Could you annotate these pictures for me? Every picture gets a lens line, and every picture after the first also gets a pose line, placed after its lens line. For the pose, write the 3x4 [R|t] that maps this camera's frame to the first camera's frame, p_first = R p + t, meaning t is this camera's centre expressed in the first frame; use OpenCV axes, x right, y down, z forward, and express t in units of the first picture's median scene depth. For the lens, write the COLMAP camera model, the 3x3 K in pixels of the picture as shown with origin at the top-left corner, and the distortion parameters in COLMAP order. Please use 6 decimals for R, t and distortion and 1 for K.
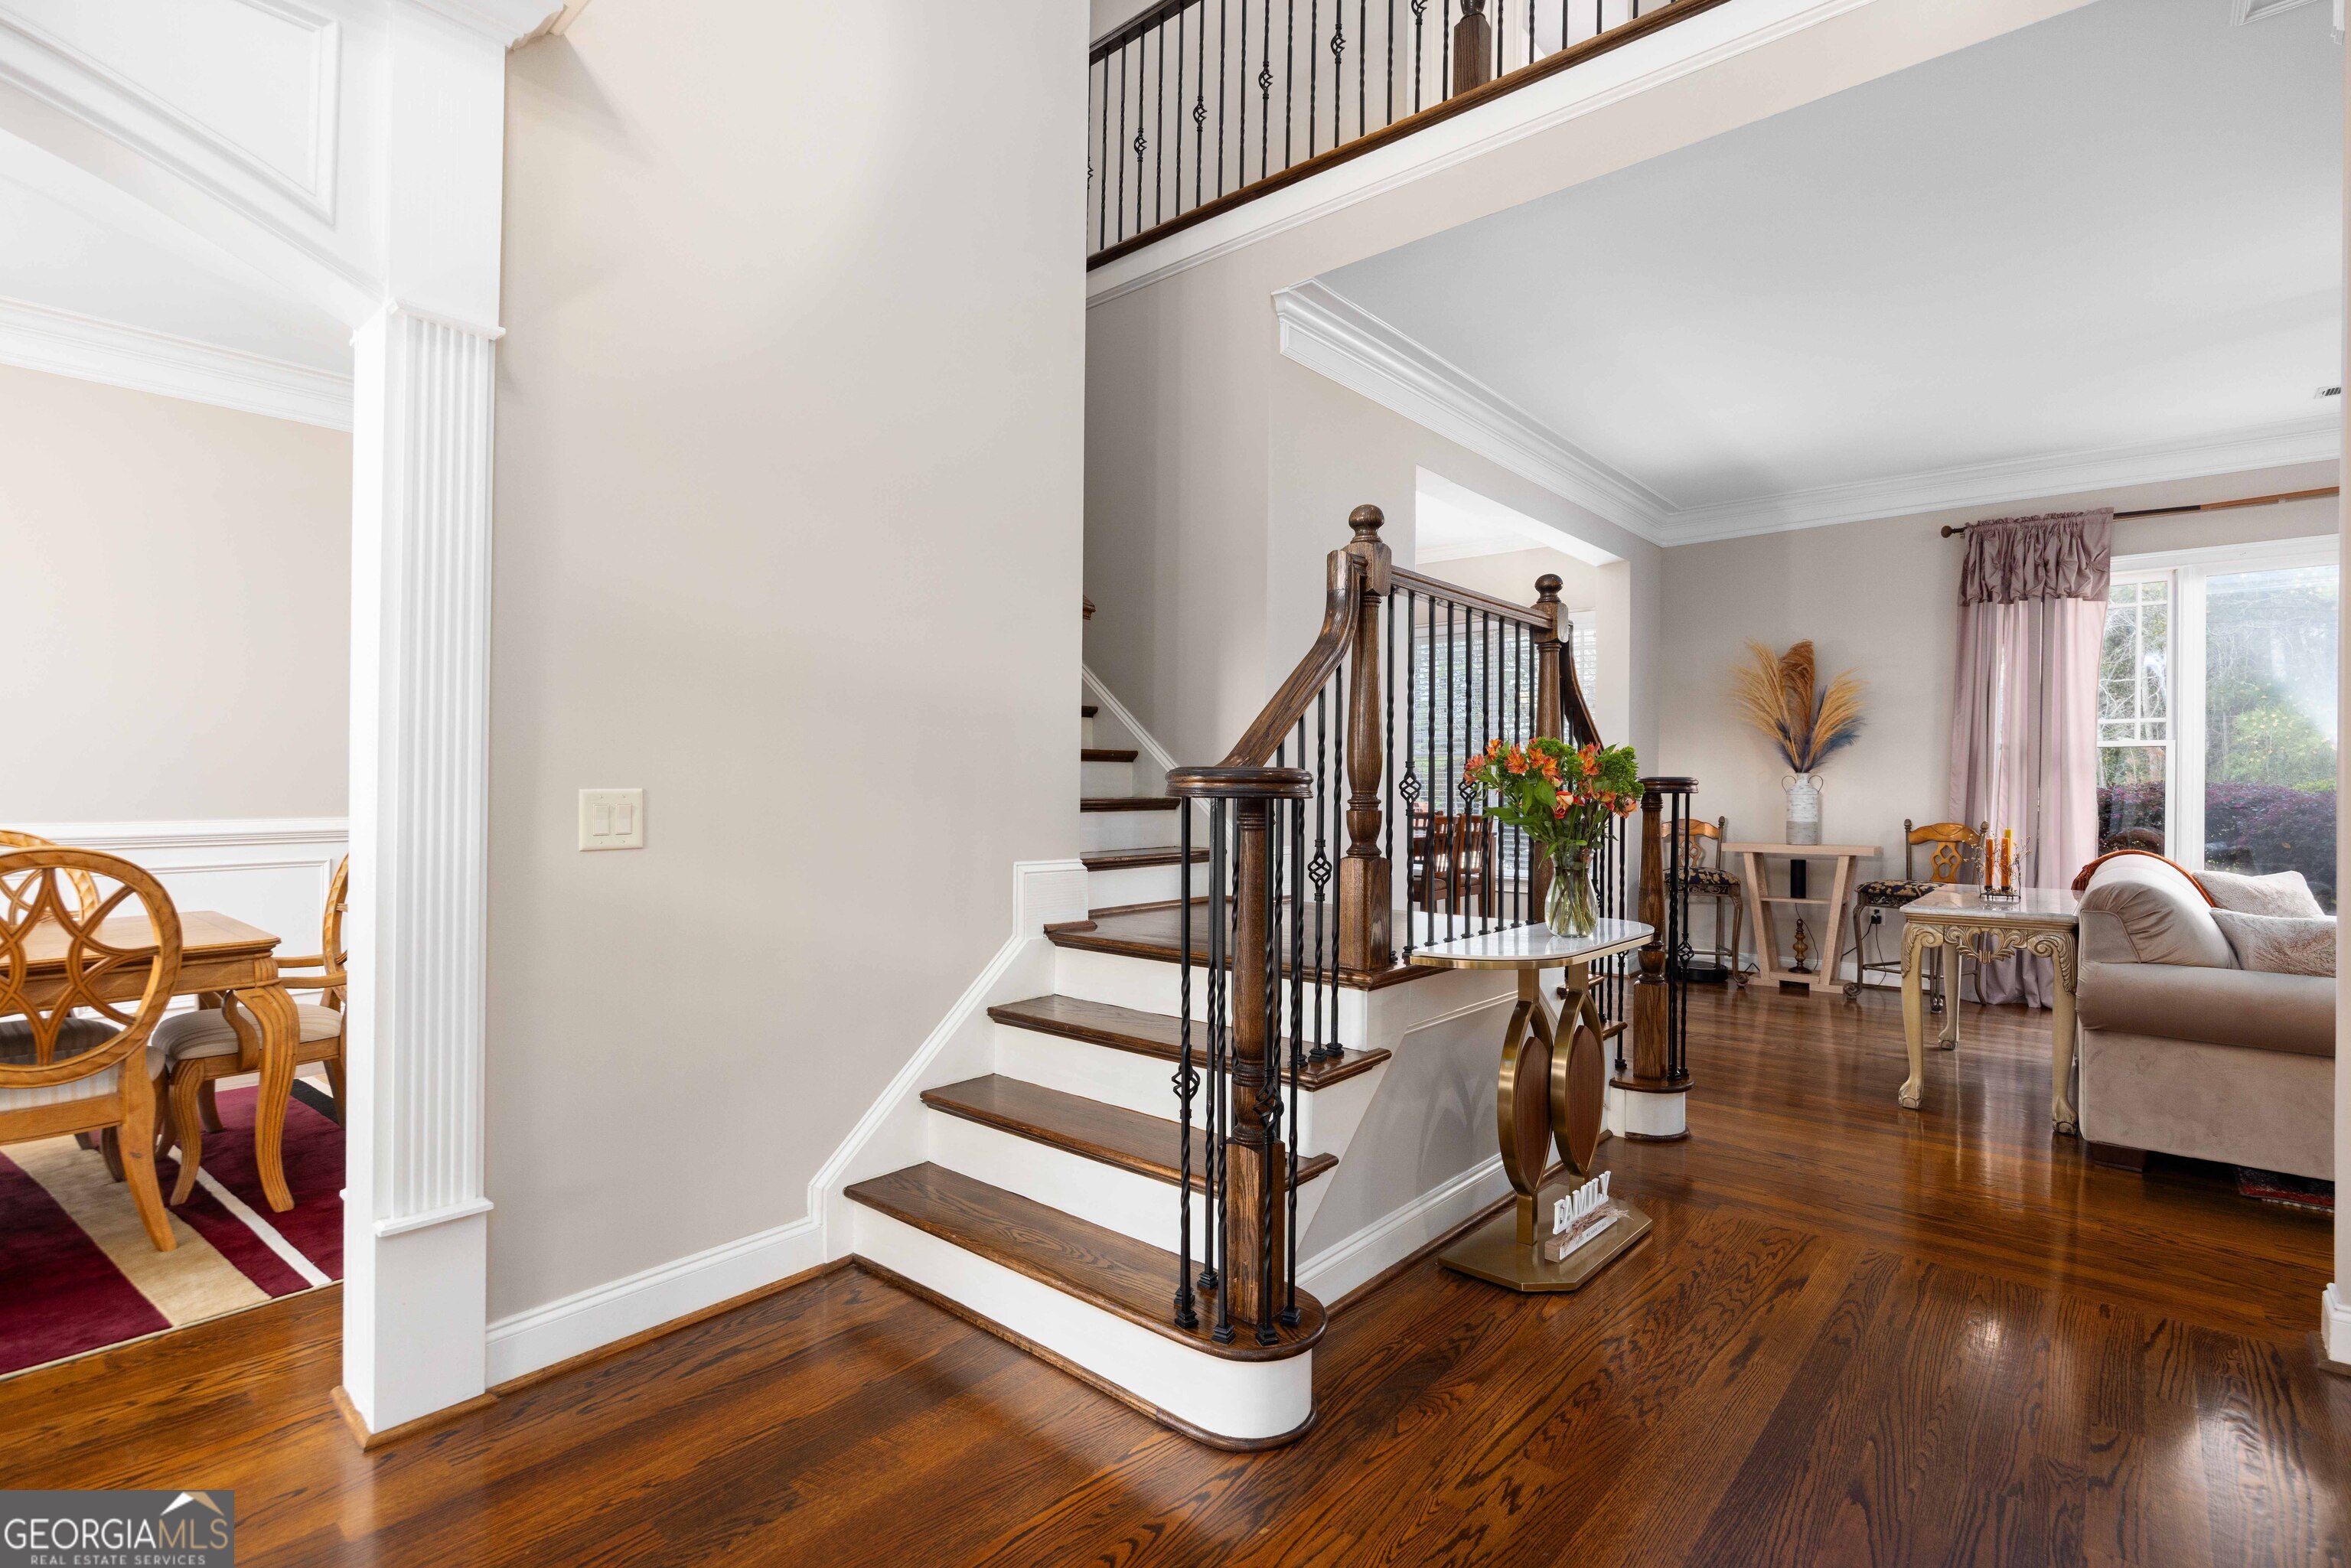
lens RADIAL K [[1113.5, 0, 1173.1], [0, 1113.5, 788.9], [0, 0, 1]] dist [-0.003616, 0.000781]
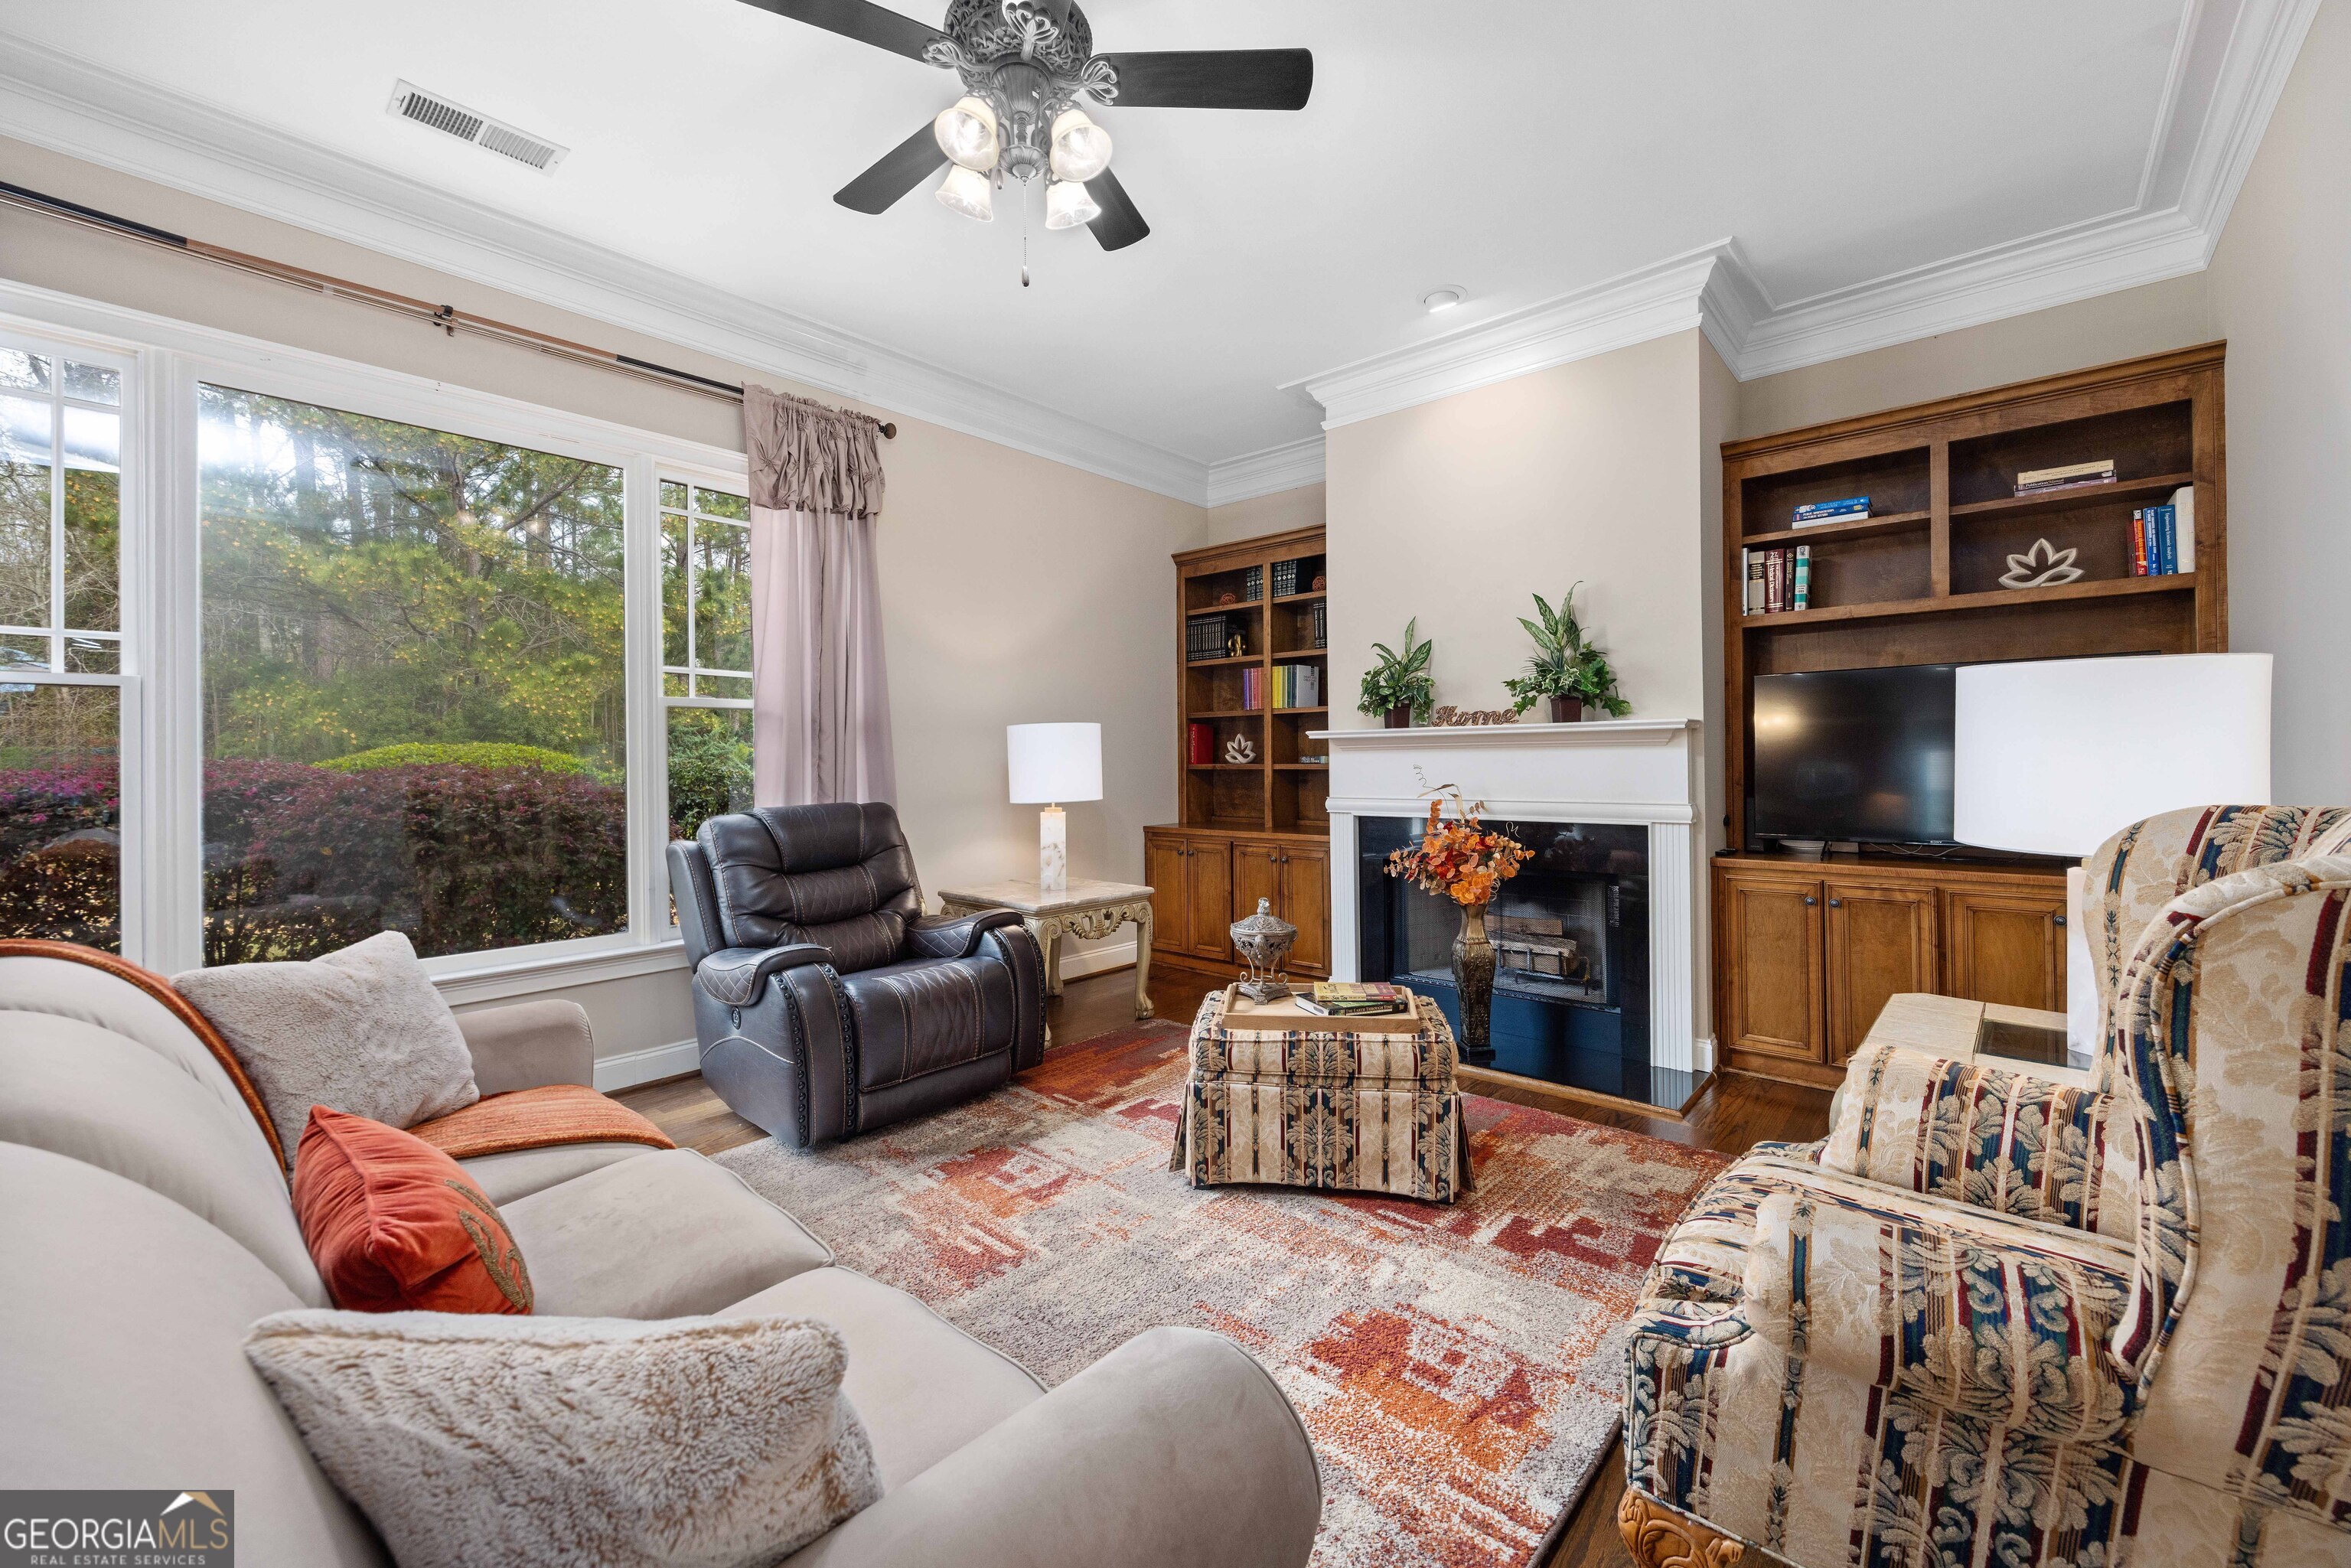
lens RADIAL K [[933.7, 0, 1136.3], [0, 933.7, 760.1], [0, 0, 1]] dist [-0.000178, -0.000365]
pose [[0.033265, -0.006439, 0.999426, 0.394770], [0.017433, 0.999831, 0.005862, 0.000515], [-0.999295, 0.017228, 0.033372, 0.426390]]
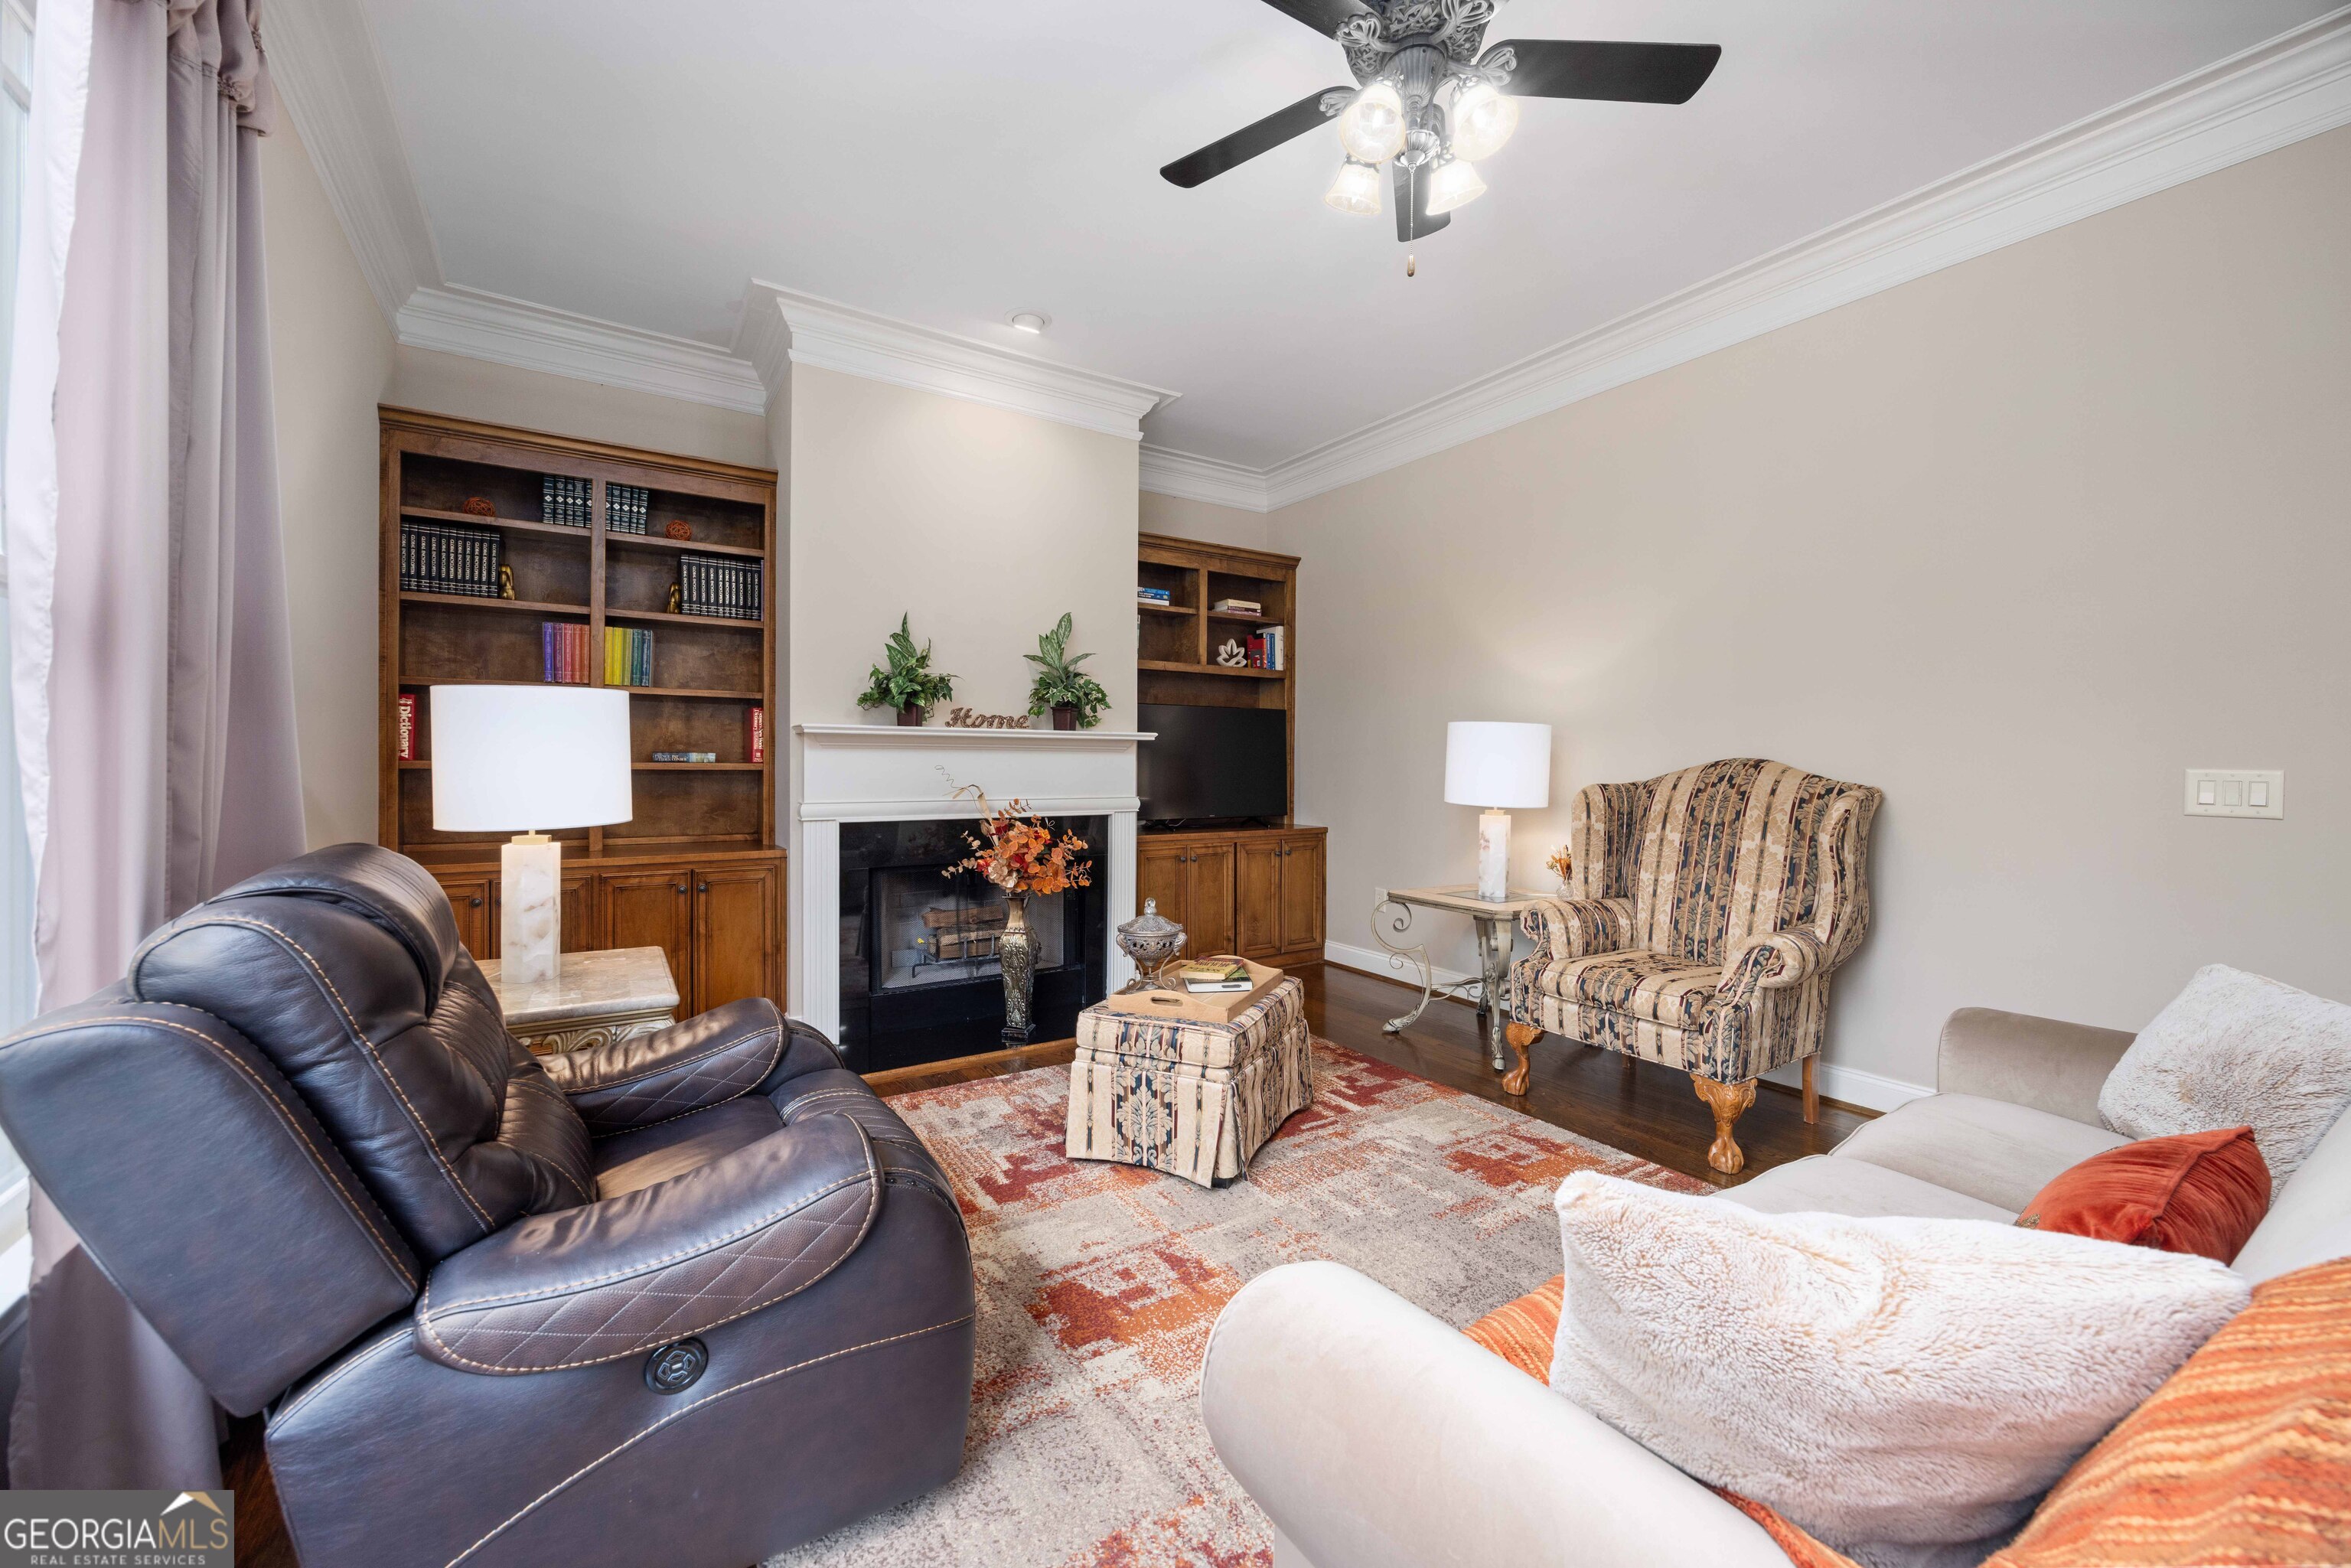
lens RADIAL K [[933.7, 0, 1195.1], [0, 933.7, 773.4], [0, 0, 1]] dist [-0.000178, -0.000365]
pose [[-0.963954, -0.016091, 0.265582, 0.644359], [-0.011140, 0.999735, 0.020135, 0.001450], [-0.265836, 0.016451, -0.963878, 0.729450]]
